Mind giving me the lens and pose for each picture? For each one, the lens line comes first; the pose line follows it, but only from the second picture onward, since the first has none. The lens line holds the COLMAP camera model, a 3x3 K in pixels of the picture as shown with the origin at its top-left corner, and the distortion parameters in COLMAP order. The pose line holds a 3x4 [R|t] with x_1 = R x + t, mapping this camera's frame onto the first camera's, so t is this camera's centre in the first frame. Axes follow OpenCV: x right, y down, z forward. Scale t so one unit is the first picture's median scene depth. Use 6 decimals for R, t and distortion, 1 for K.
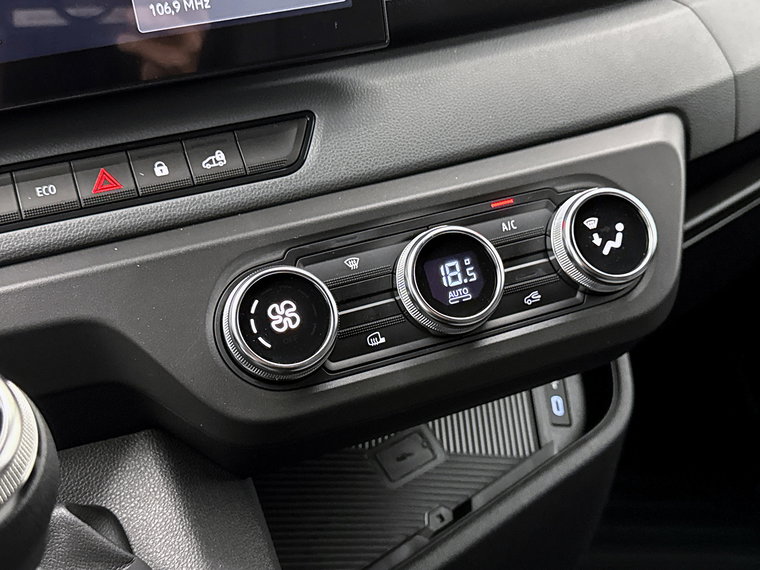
lens RADIAL K [[876.1, 0, 380.0], [0, 876.1, 285.0], [0, 0, 1]] dist [0.179187, -0.455338]
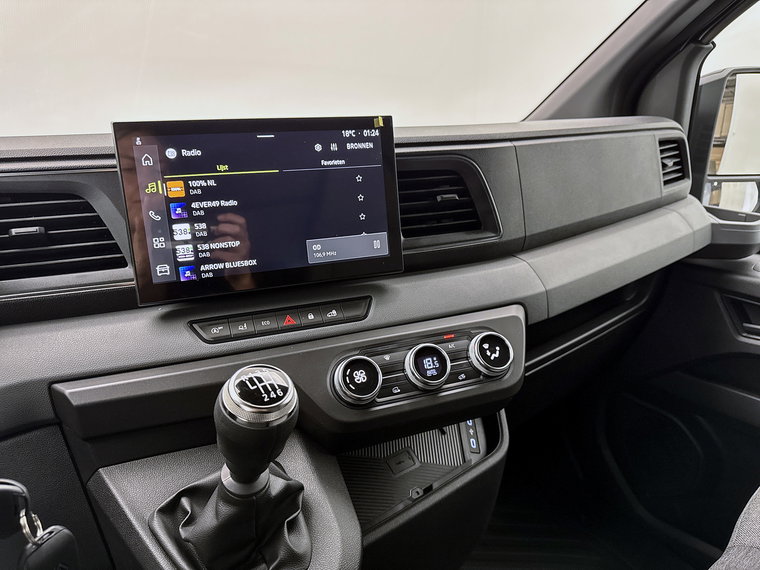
lens RADIAL K [[533.7, 0, 380.0], [0, 533.7, 285.0], [0, 0, 1]] dist [0.076922, -0.135172]
pose [[0.999014, 0.038927, 0.021341, -0.085822], [-0.032667, 0.970131, -0.240373, 0.128364], [-0.030060, 0.239439, 0.970446, -0.442795]]
